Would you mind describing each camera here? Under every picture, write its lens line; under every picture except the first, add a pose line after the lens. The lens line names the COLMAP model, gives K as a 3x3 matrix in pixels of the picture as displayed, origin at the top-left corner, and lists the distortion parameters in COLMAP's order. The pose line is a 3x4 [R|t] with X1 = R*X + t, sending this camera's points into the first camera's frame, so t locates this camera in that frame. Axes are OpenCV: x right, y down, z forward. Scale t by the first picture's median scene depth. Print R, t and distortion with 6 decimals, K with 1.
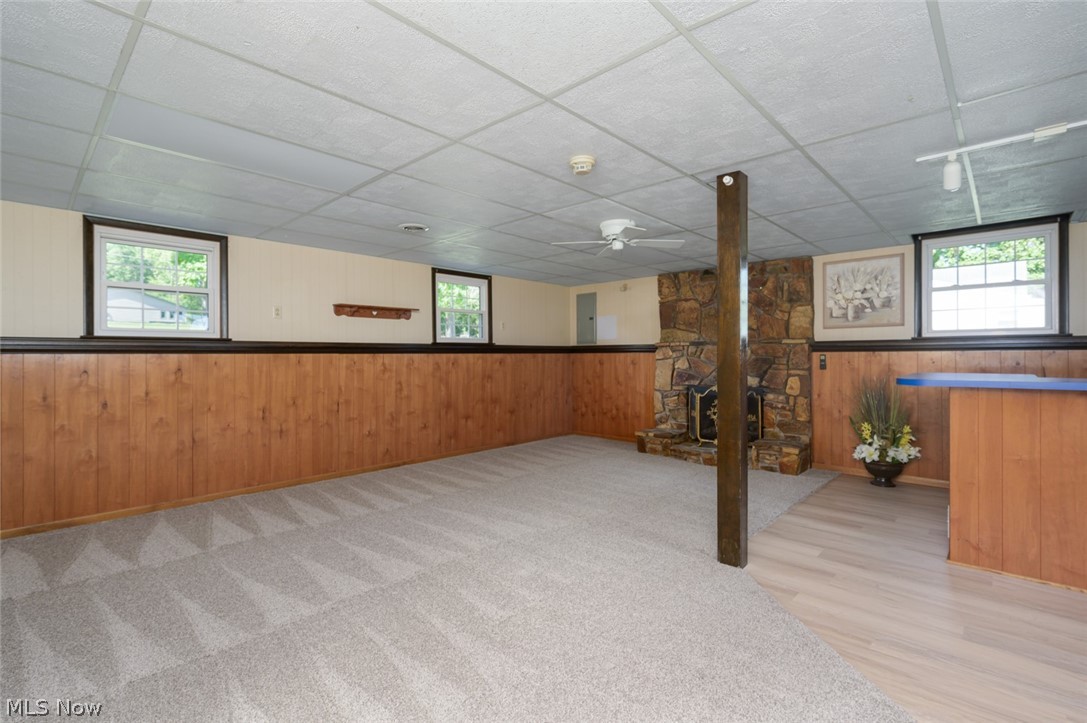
lens RADIAL K [[508.1, 0, 544.7], [0, 508.1, 357.7], [0, 0, 1]] dist [0.001363, -0.002077]
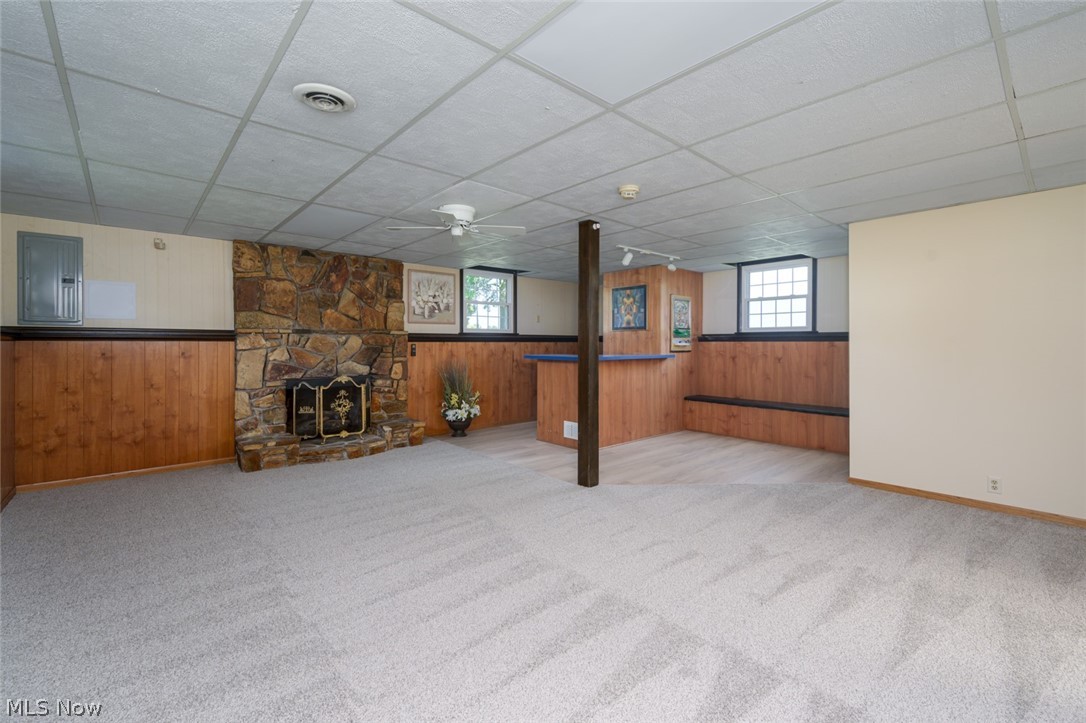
lens RADIAL K [[467.3, 0, 567.7], [0, 467.3, 344.0], [0, 0, 1]] dist [0.001498, -0.000030]
pose [[0.061334, 0.003544, 0.998111, -0.522474], [0.006666, 0.999970, -0.003960, 0.000602], [-0.998095, 0.006896, 0.061308, 0.520045]]
